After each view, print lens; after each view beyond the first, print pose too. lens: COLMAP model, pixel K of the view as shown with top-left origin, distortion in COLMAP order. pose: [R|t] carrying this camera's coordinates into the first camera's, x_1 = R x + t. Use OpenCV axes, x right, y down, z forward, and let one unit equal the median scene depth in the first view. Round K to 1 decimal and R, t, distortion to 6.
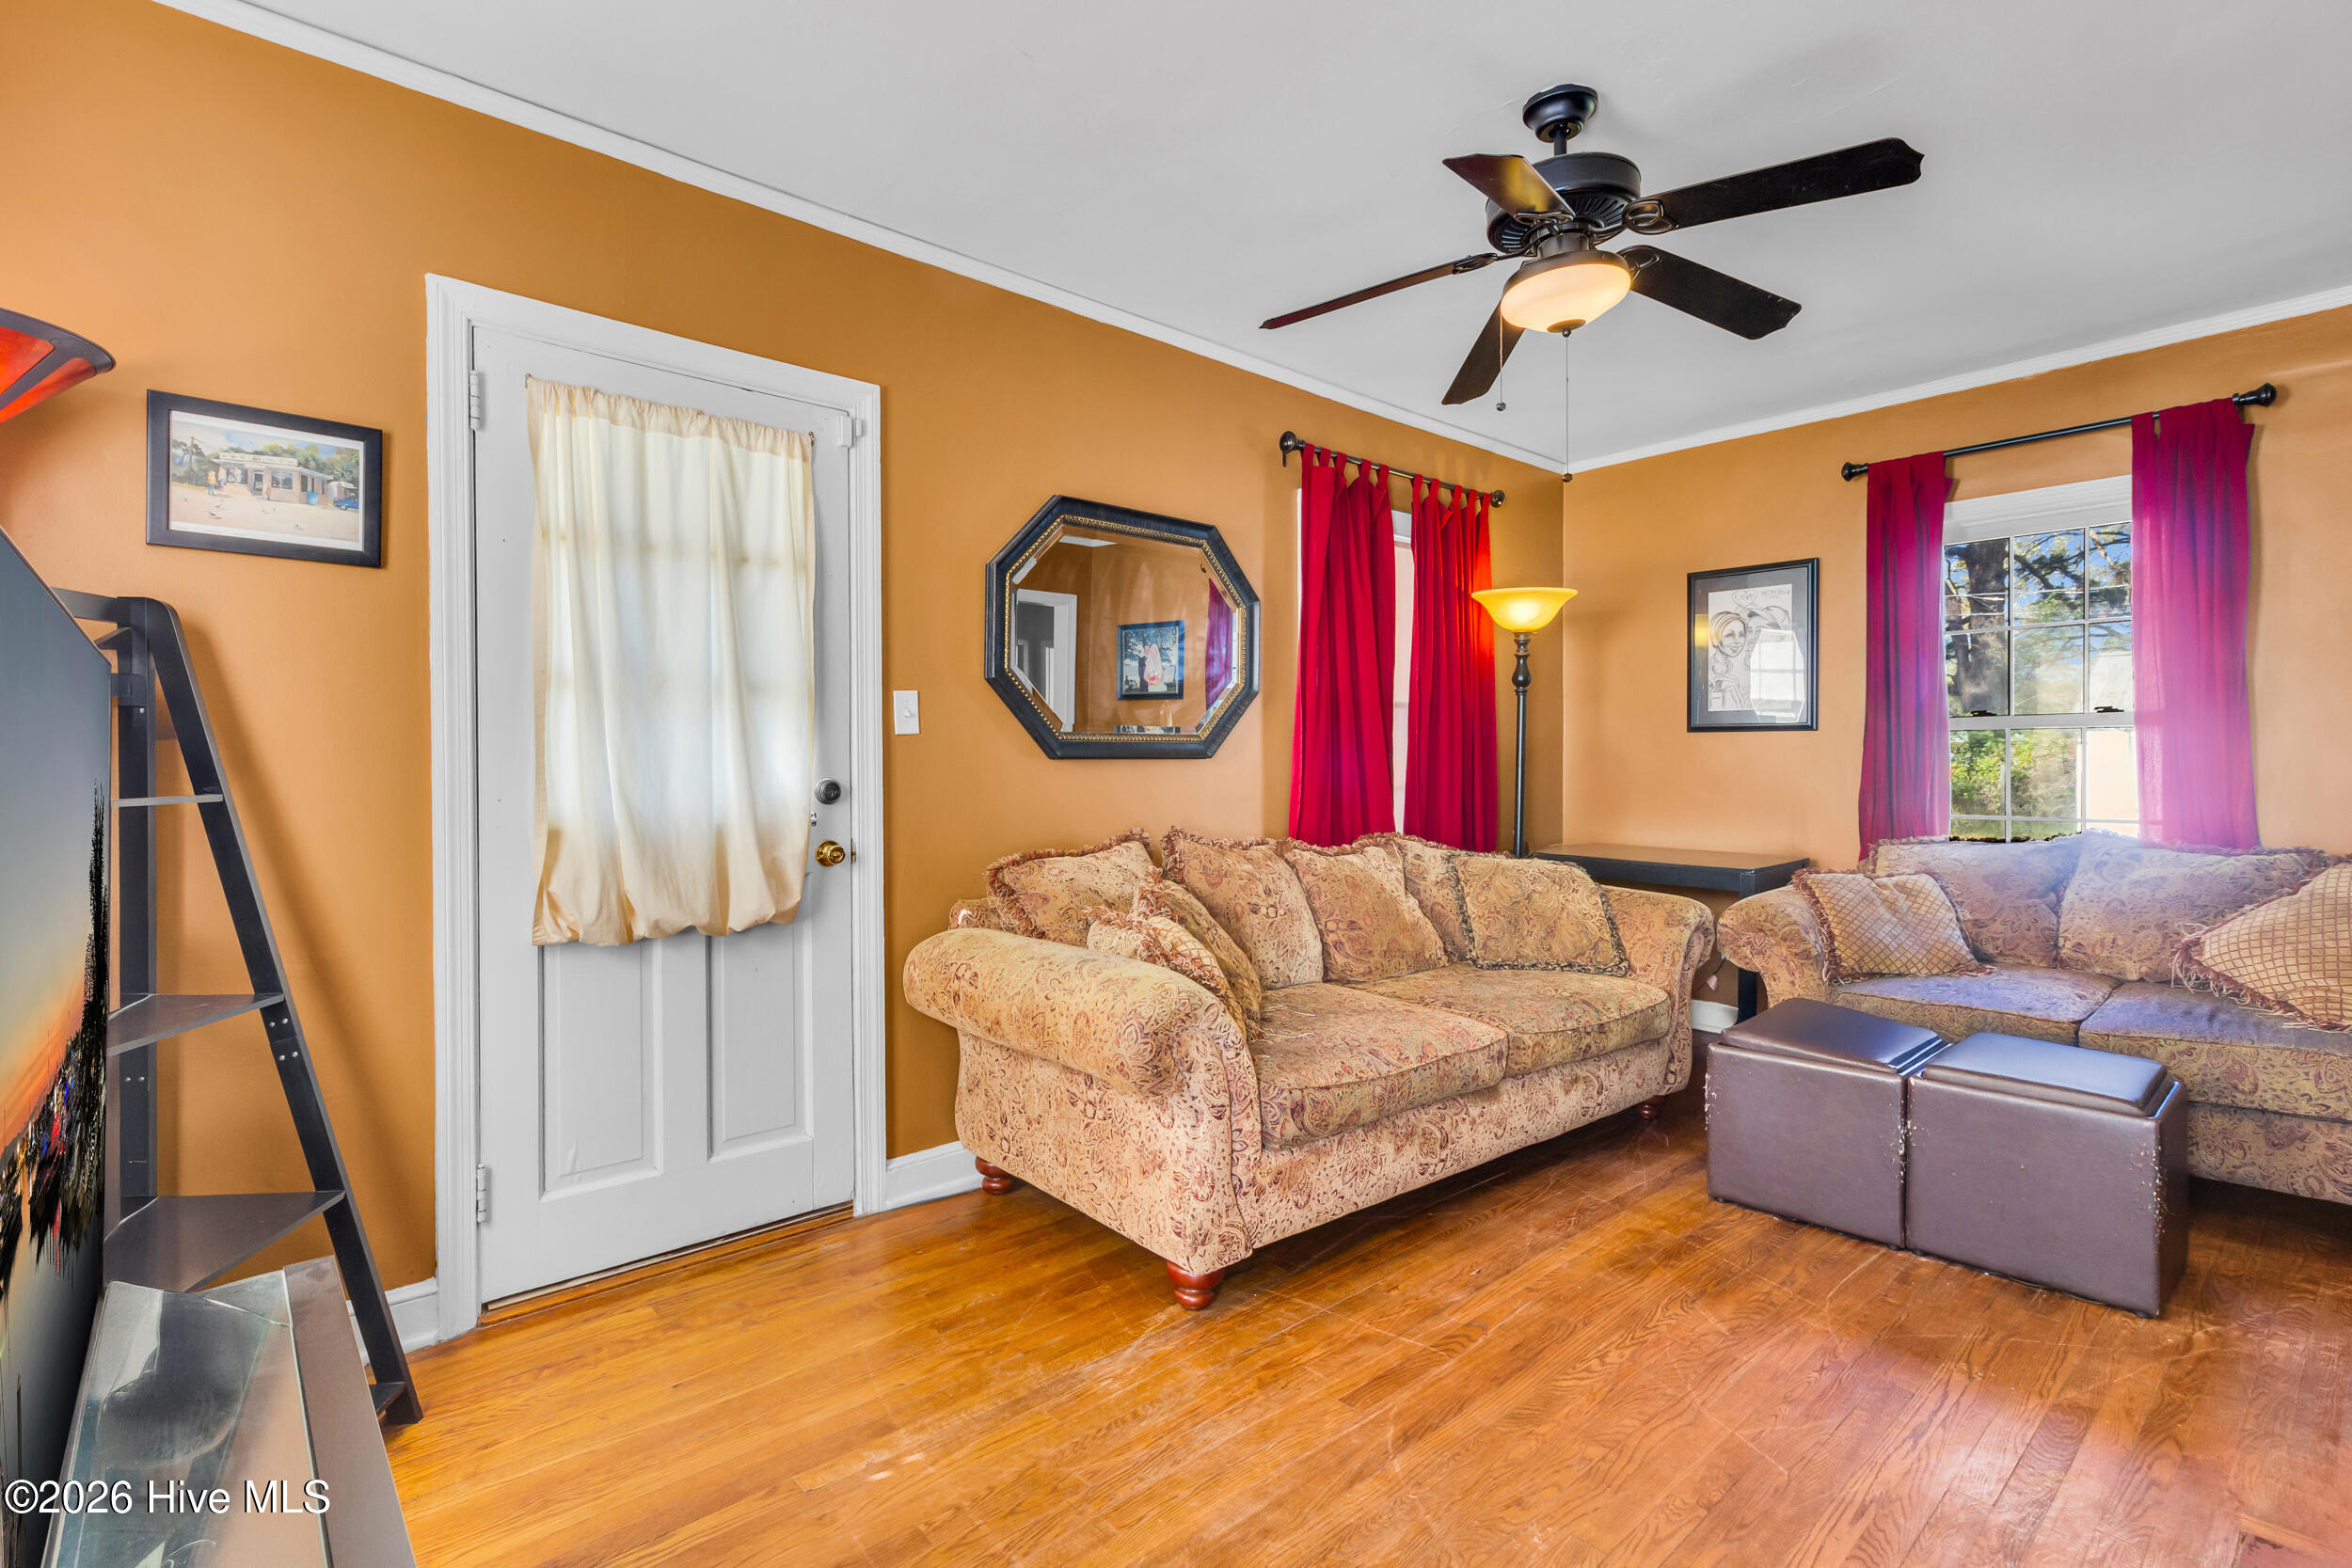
lens RADIAL K [[1093.9, 0, 1174.3], [0, 1093.9, 774.4], [0, 0, 1]] dist [0.010033, 0.000410]
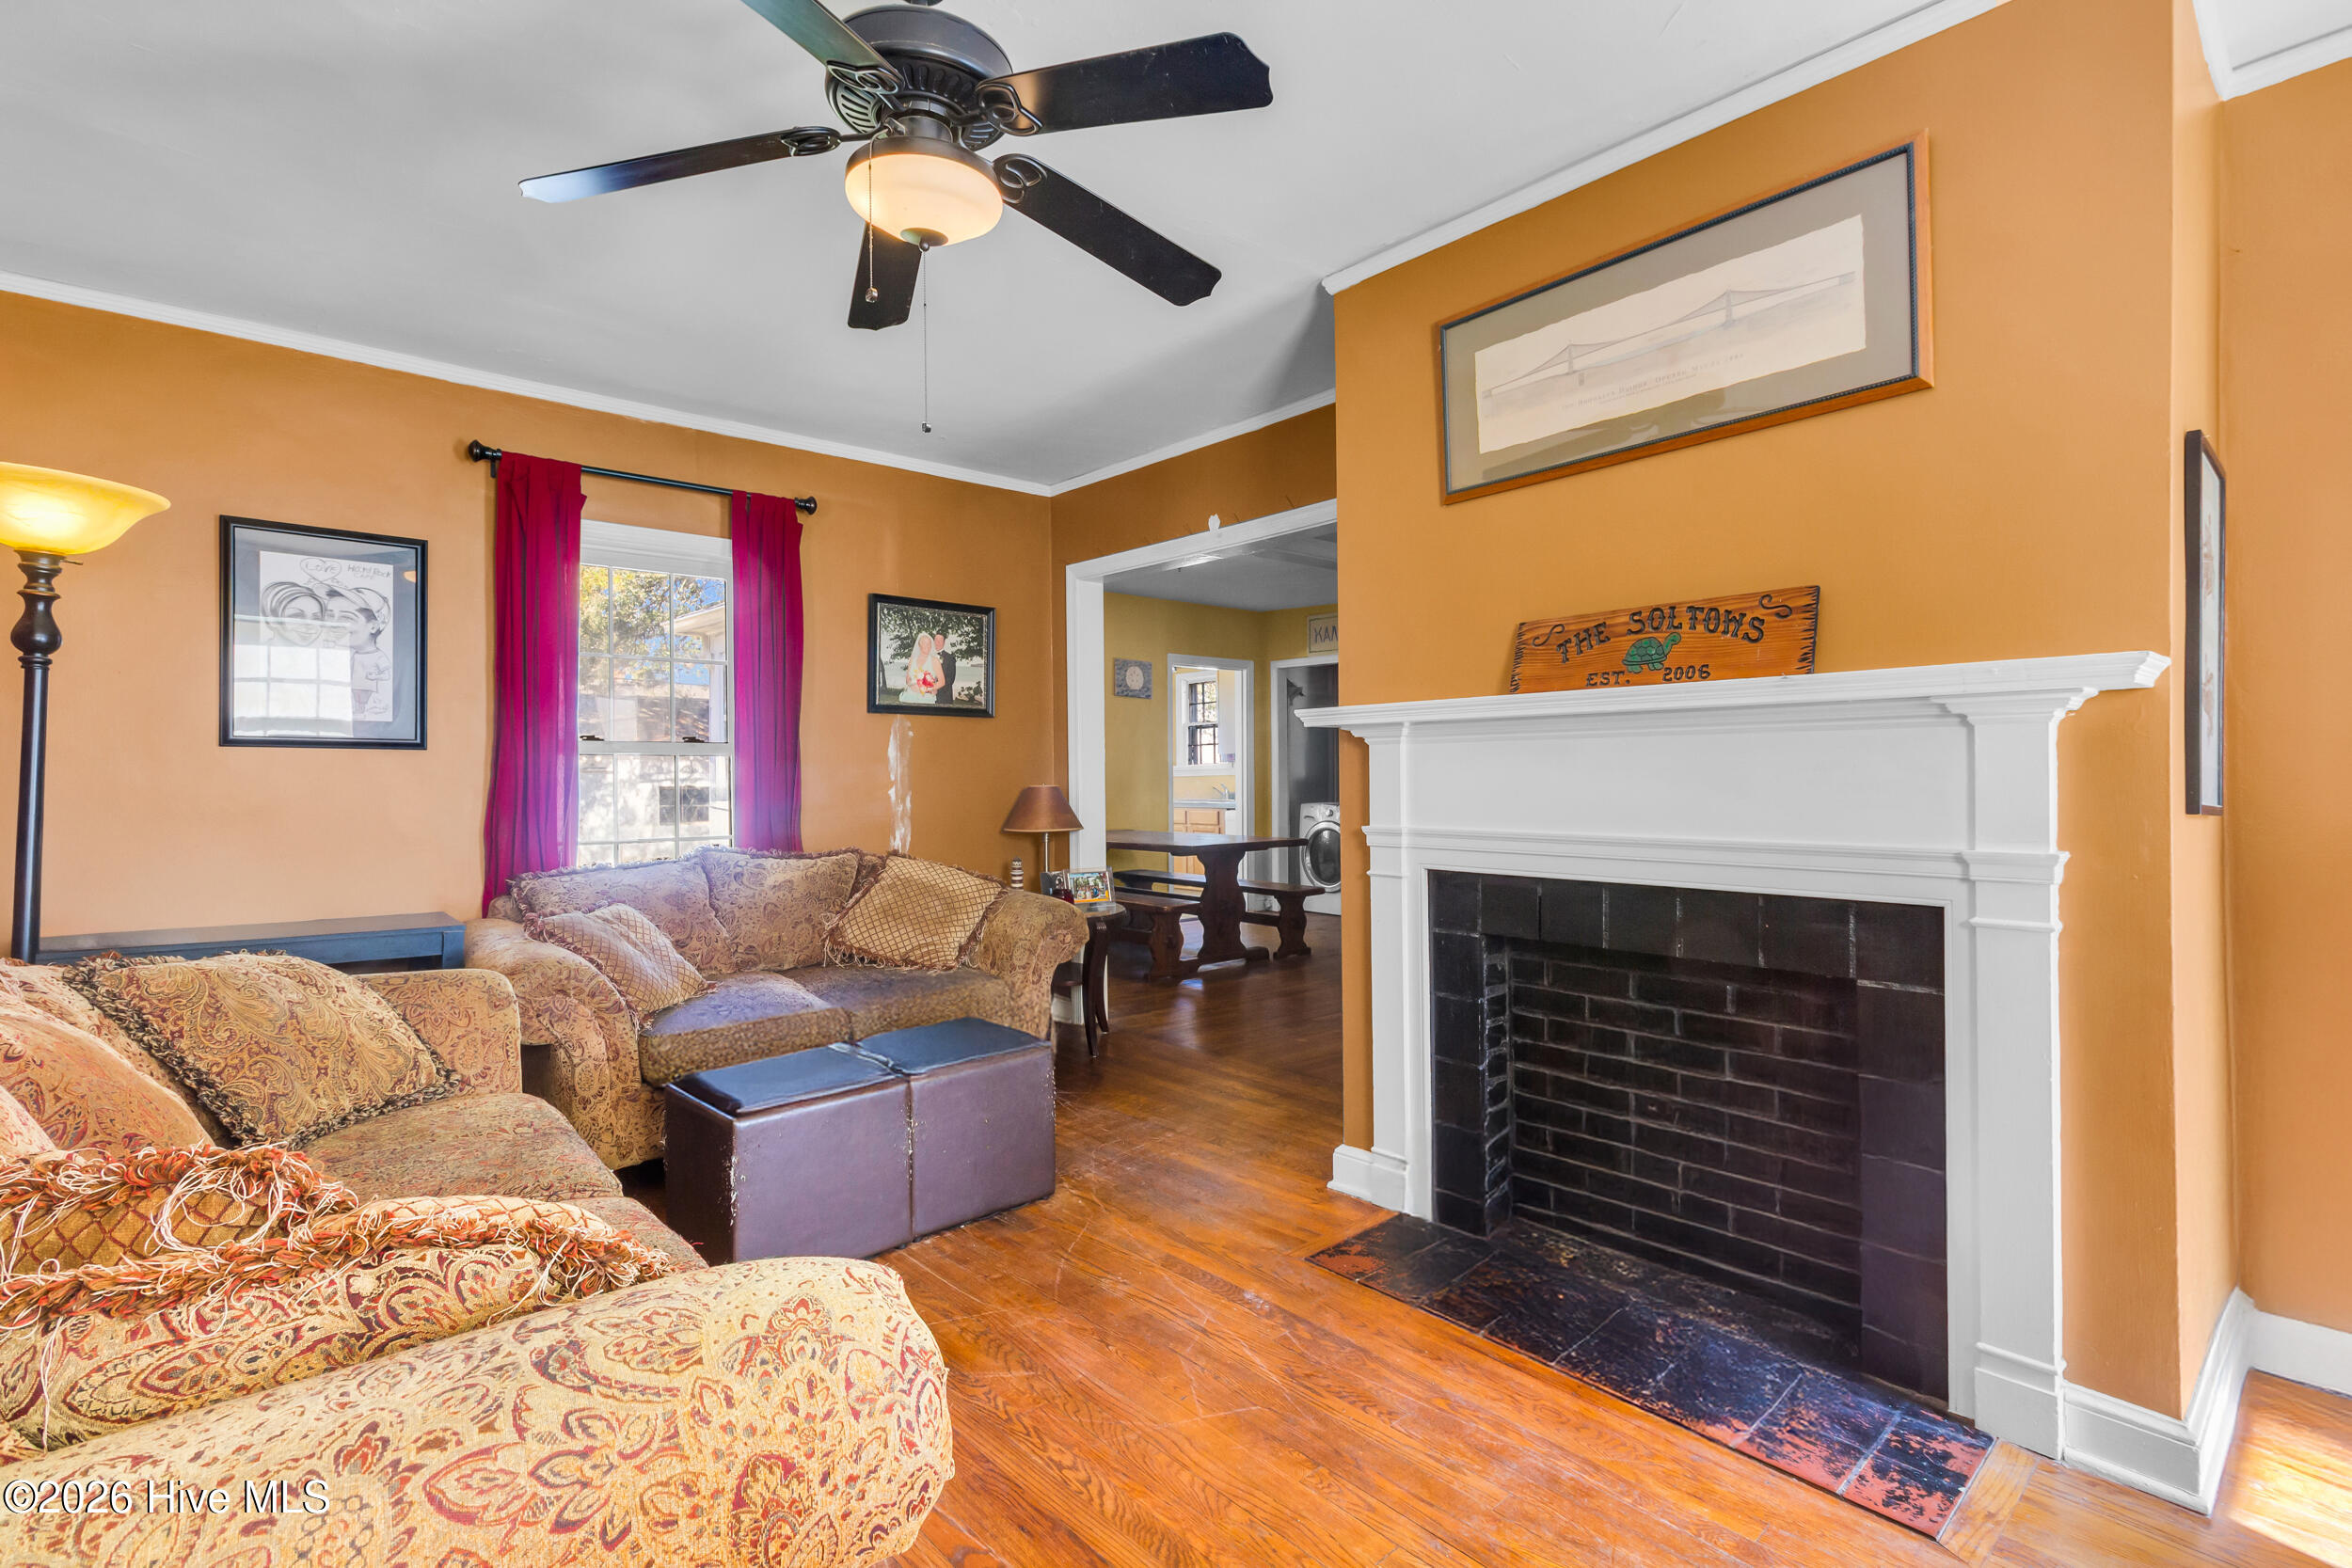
lens RADIAL K [[1093.9, 0, 1174.3], [0, 1093.9, 774.4], [0, 0, 1]] dist [0.010033, 0.000410]
pose [[0.004281, 0.009866, 0.999942, -0.291396], [0.021648, 0.999716, -0.009957, -0.001916], [-0.999756, 0.021689, 0.004066, 0.542477]]
